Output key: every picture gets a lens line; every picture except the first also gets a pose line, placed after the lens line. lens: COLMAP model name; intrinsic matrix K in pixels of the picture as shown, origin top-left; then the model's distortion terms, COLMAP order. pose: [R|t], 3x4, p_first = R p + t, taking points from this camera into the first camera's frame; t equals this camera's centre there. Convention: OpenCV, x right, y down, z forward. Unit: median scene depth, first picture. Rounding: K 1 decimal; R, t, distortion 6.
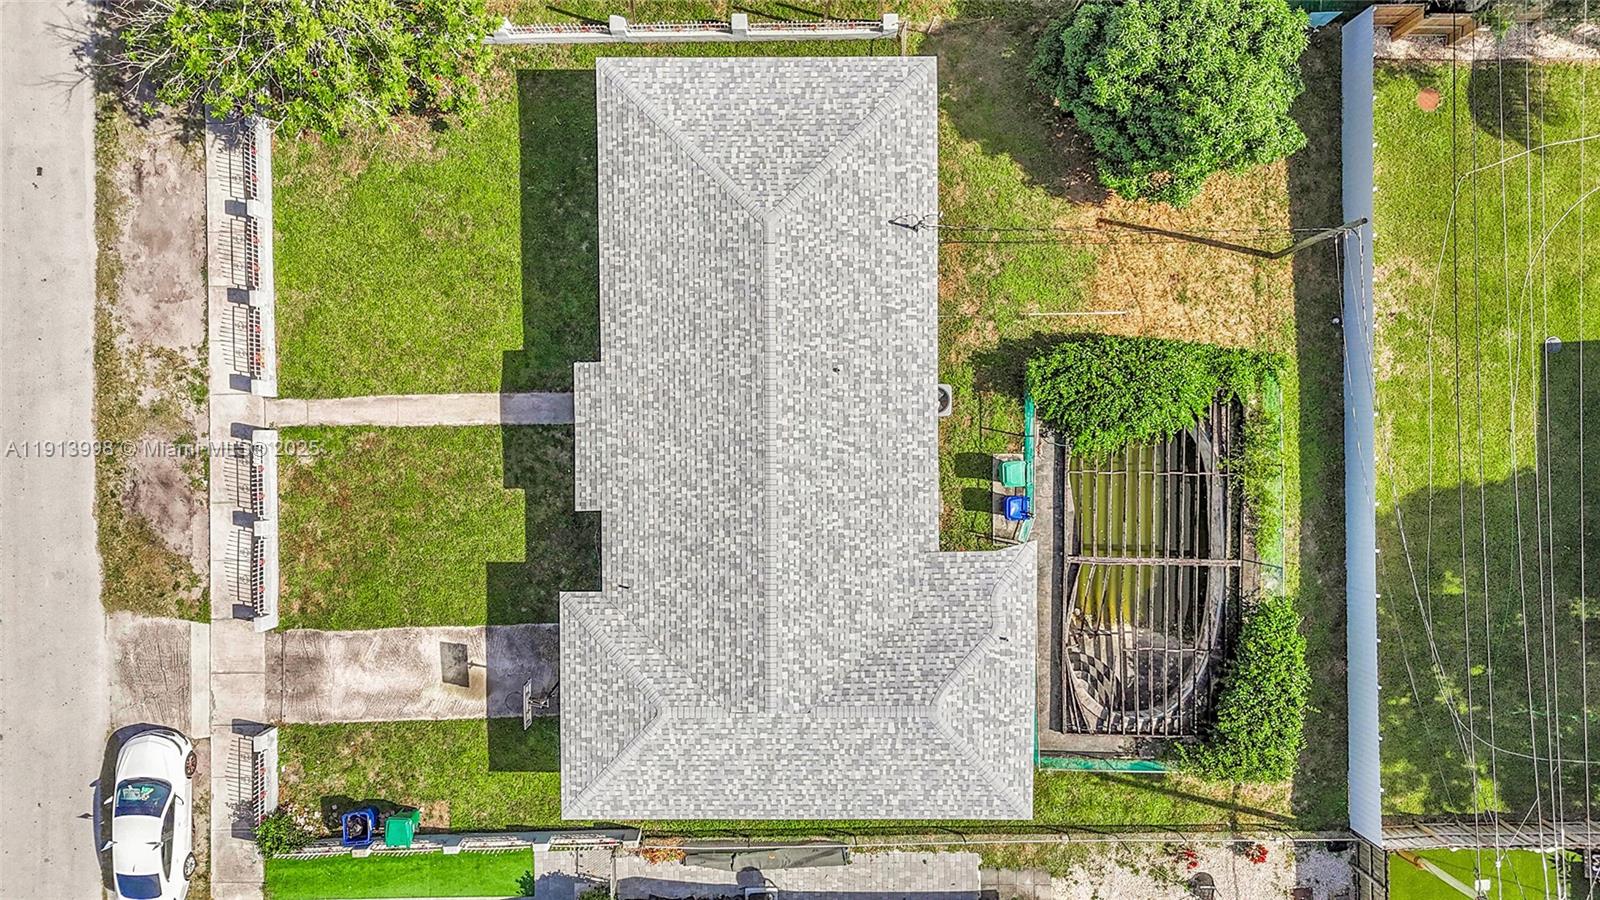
lens RADIAL K [[1168.2, 0, 797.2], [0, 1168.2, 453.1], [0, 0, 1]] dist [0.084924, -0.086721]
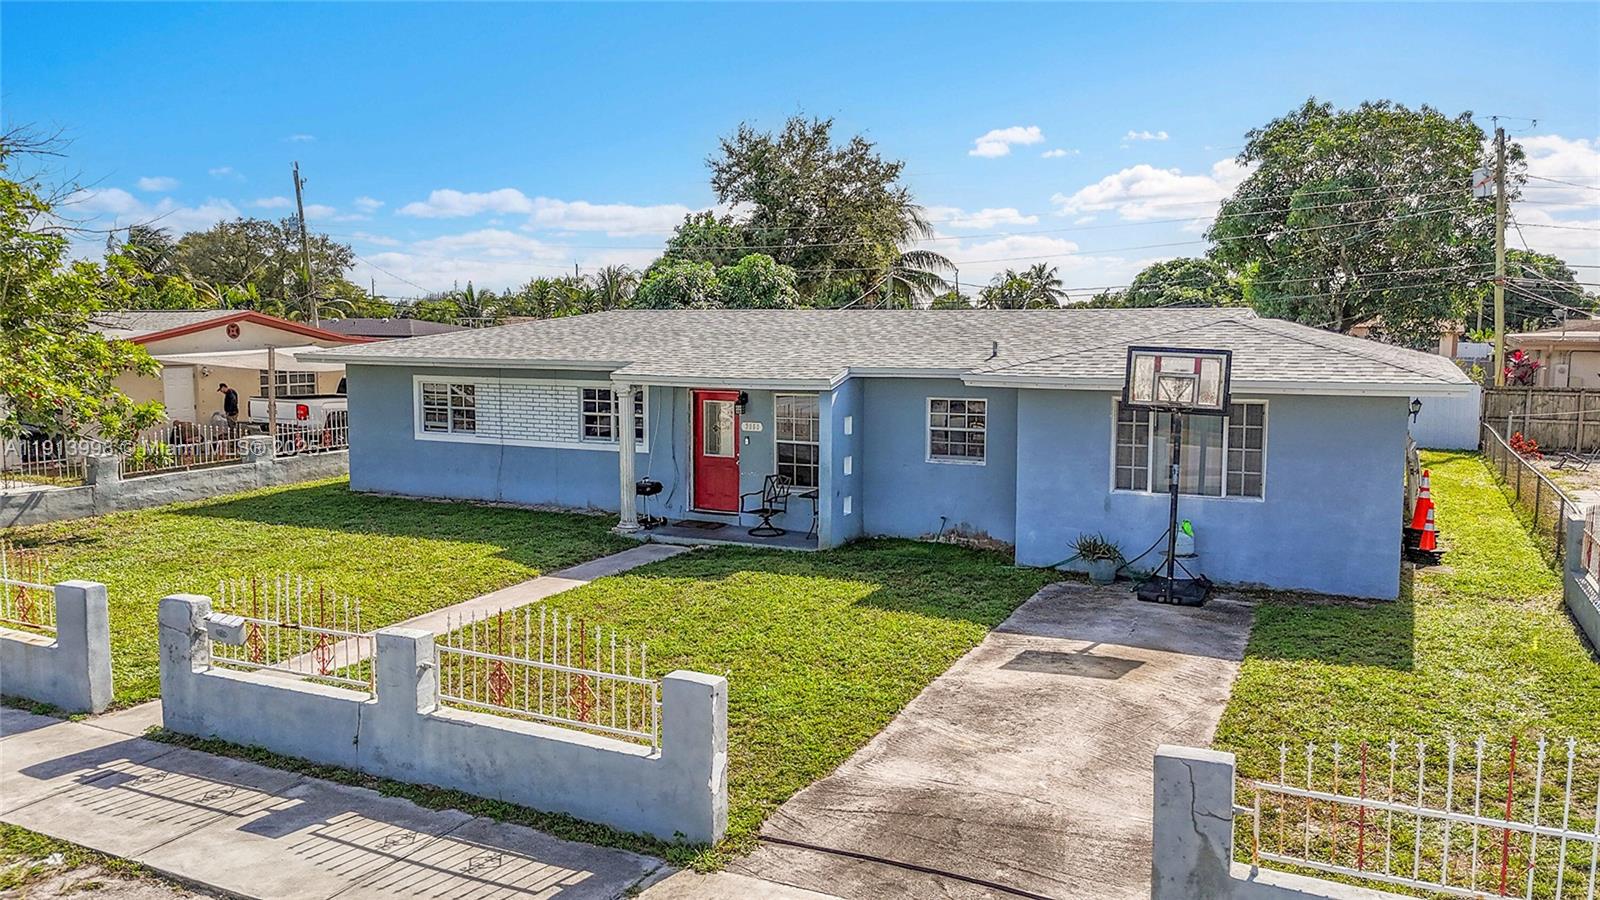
lens RADIAL K [[1166.6, 0, 800.0], [0, 1166.6, 450.0], [0, 0, 1]] dist [0.111484, -0.147727]
pose [[0.447179, -0.104240, 0.888350, -0.637247], [0.894156, 0.026889, -0.446947, 0.264298], [0.022703, 0.994189, 0.105231, 0.899190]]
